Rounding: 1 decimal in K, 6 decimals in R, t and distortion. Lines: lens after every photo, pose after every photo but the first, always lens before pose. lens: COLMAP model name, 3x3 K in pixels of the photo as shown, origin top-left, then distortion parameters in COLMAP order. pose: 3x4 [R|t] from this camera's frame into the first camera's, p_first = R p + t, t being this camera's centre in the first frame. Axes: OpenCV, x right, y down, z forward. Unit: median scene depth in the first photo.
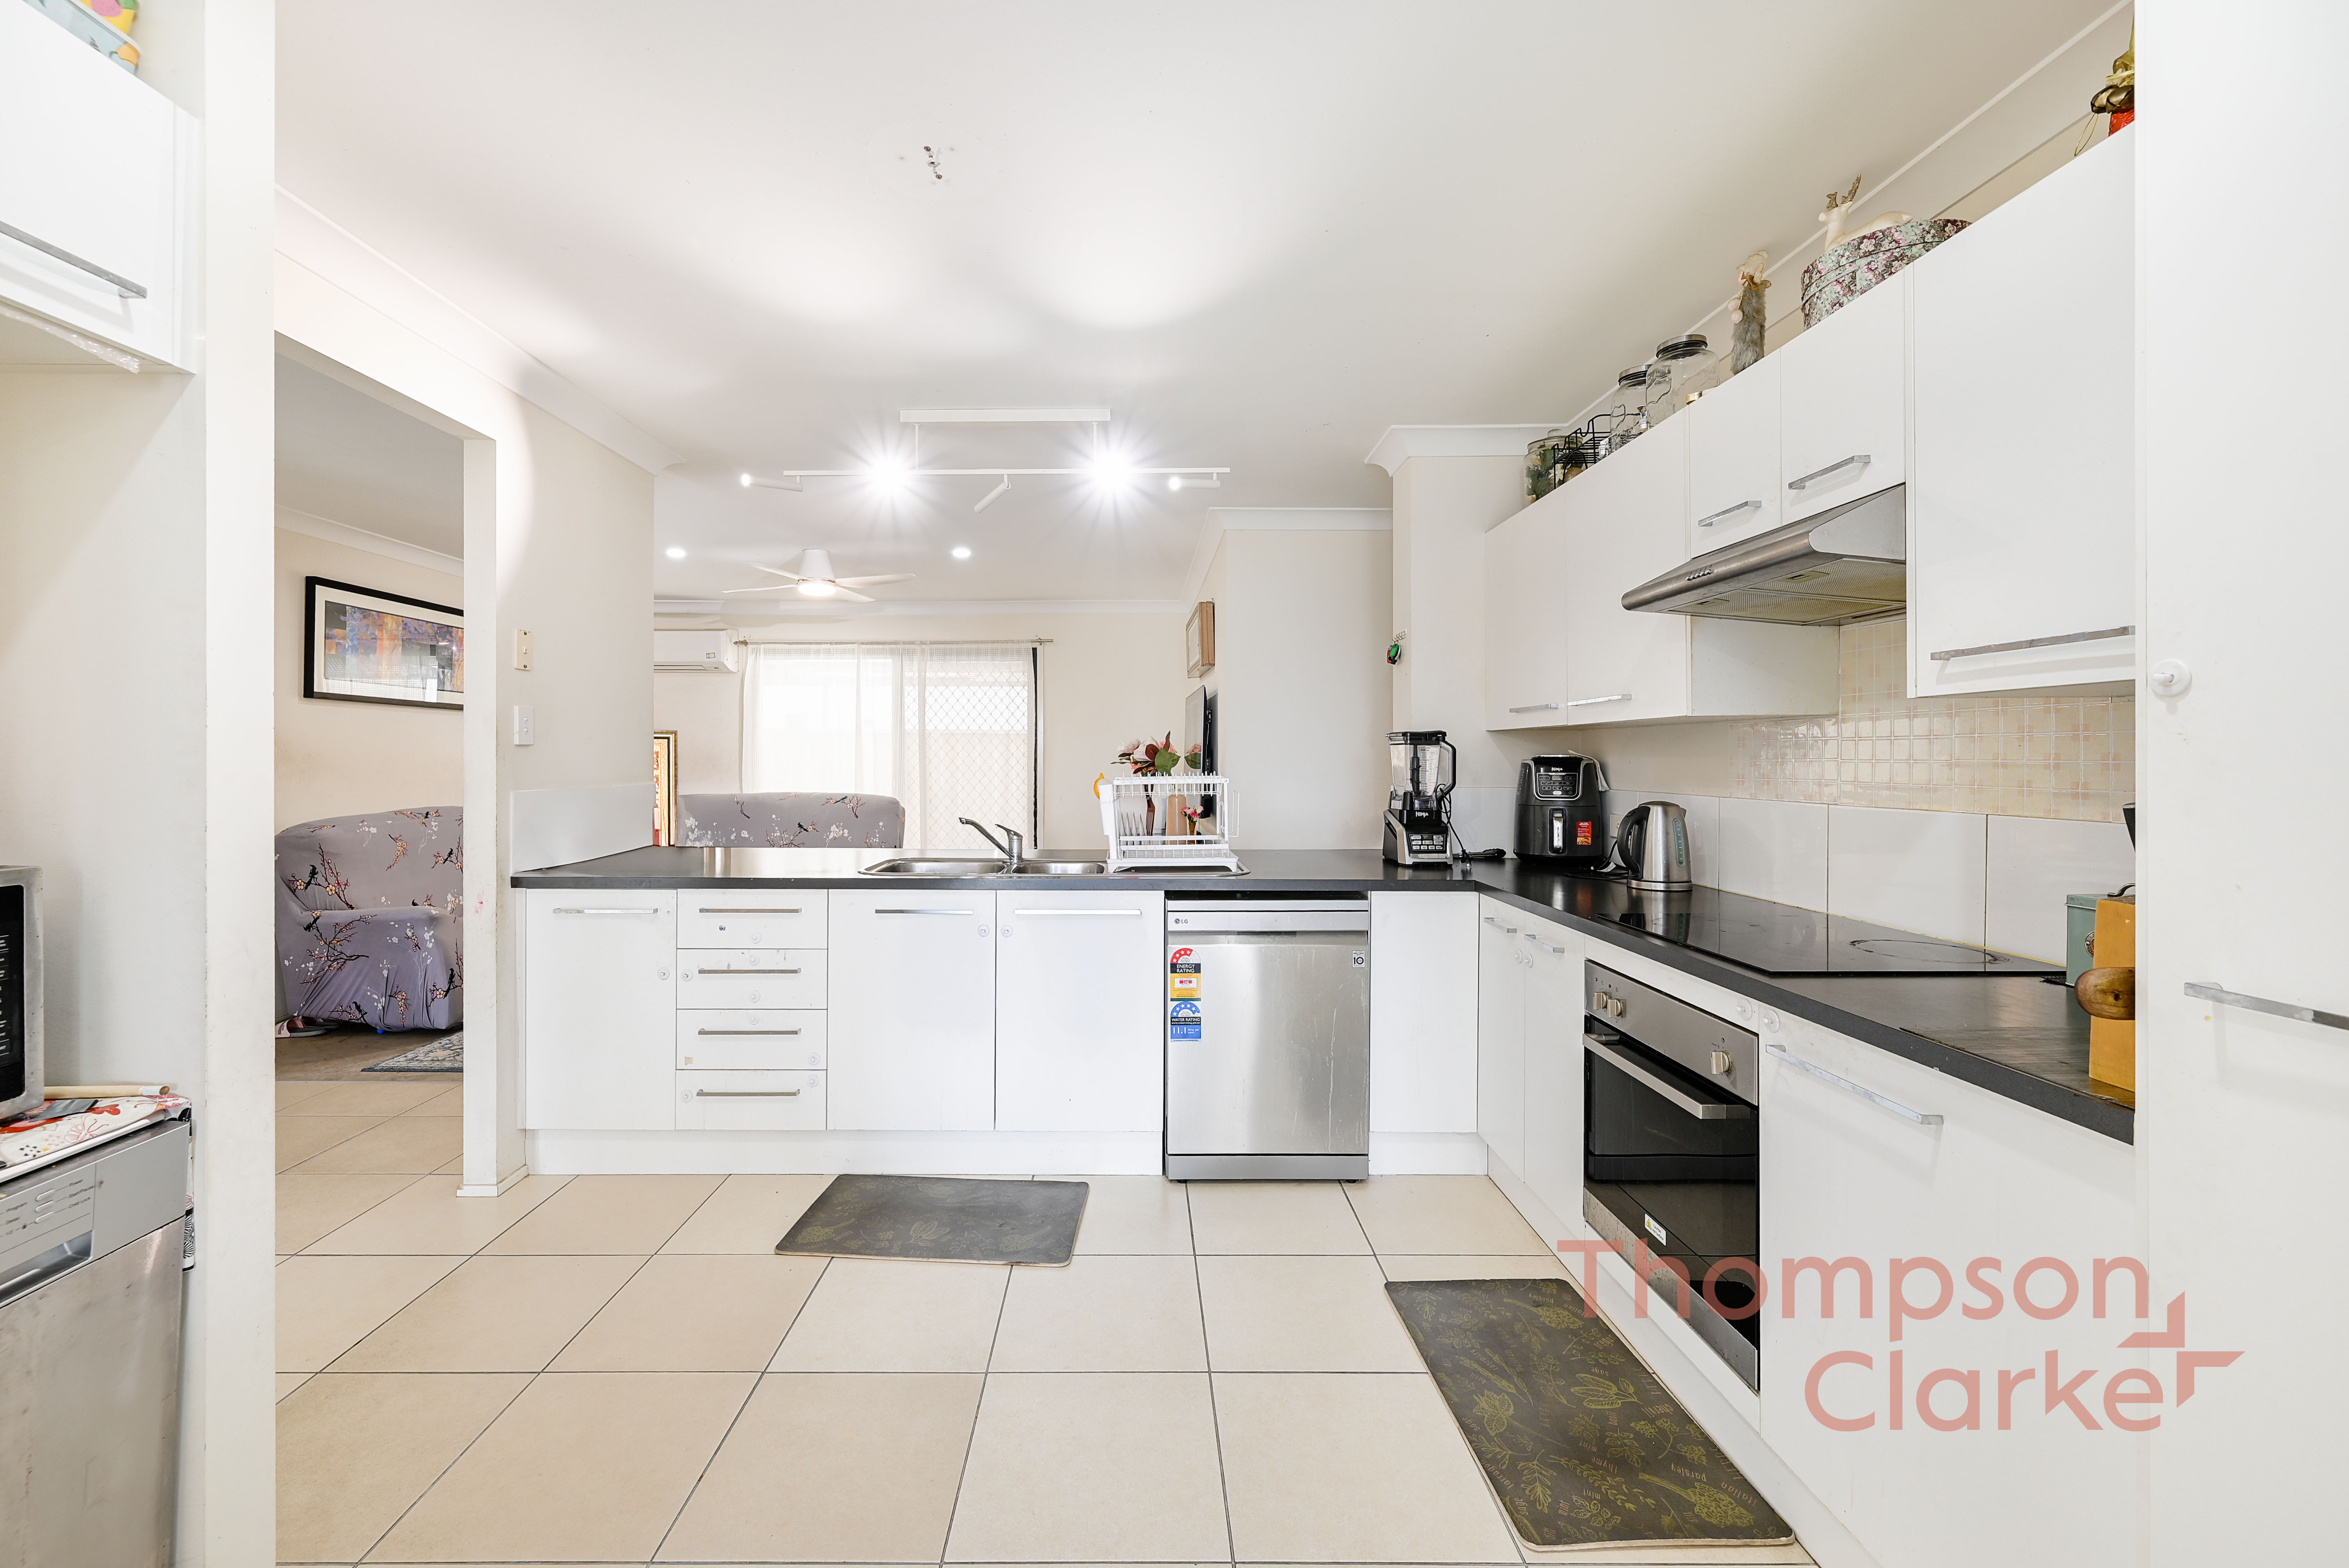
lens RADIAL K [[946.4, 0, 1162.8], [0, 946.4, 761.6], [0, 0, 1]] dist [-0.000175, -0.000023]
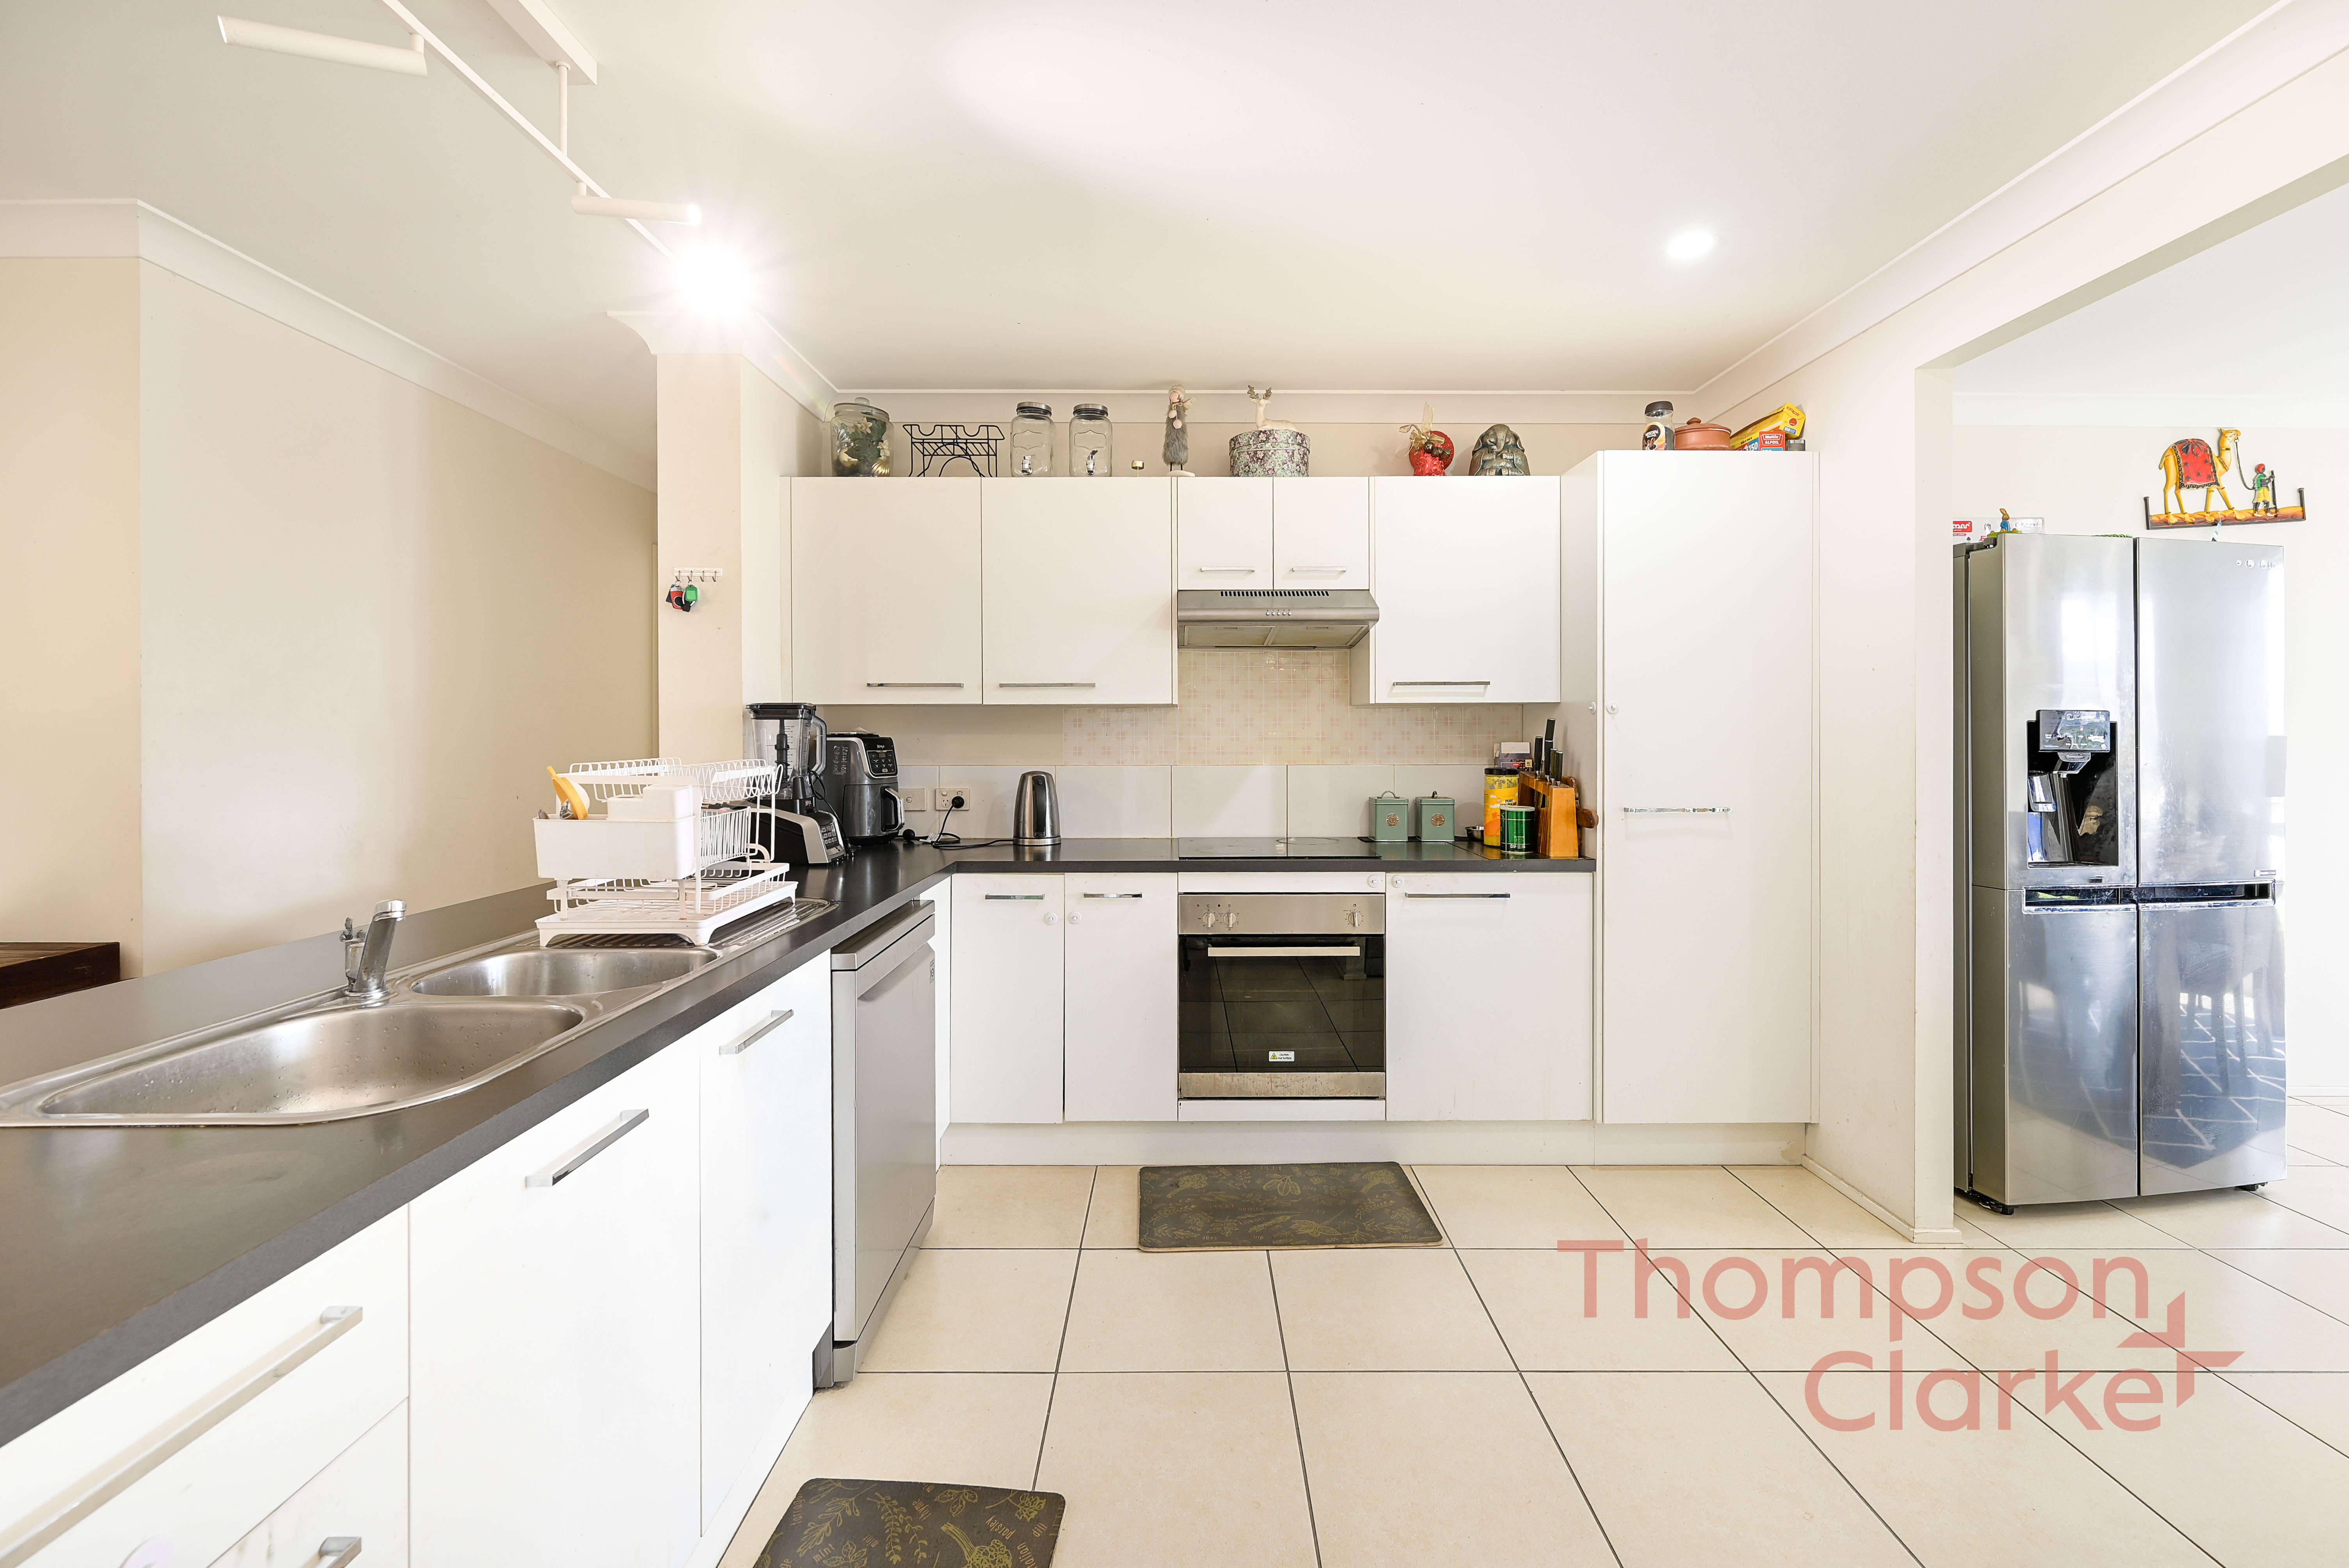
lens RADIAL K [[946.4, 0, 1174.4], [0, 946.4, 738.6], [0, 0, 1]] dist [-0.000175, -0.000023]
pose [[0.032022, -0.005240, 0.999473, -0.955360], [0.004245, 0.999978, 0.005107, -0.006244], [-0.999478, 0.004080, 0.032043, 1.126119]]
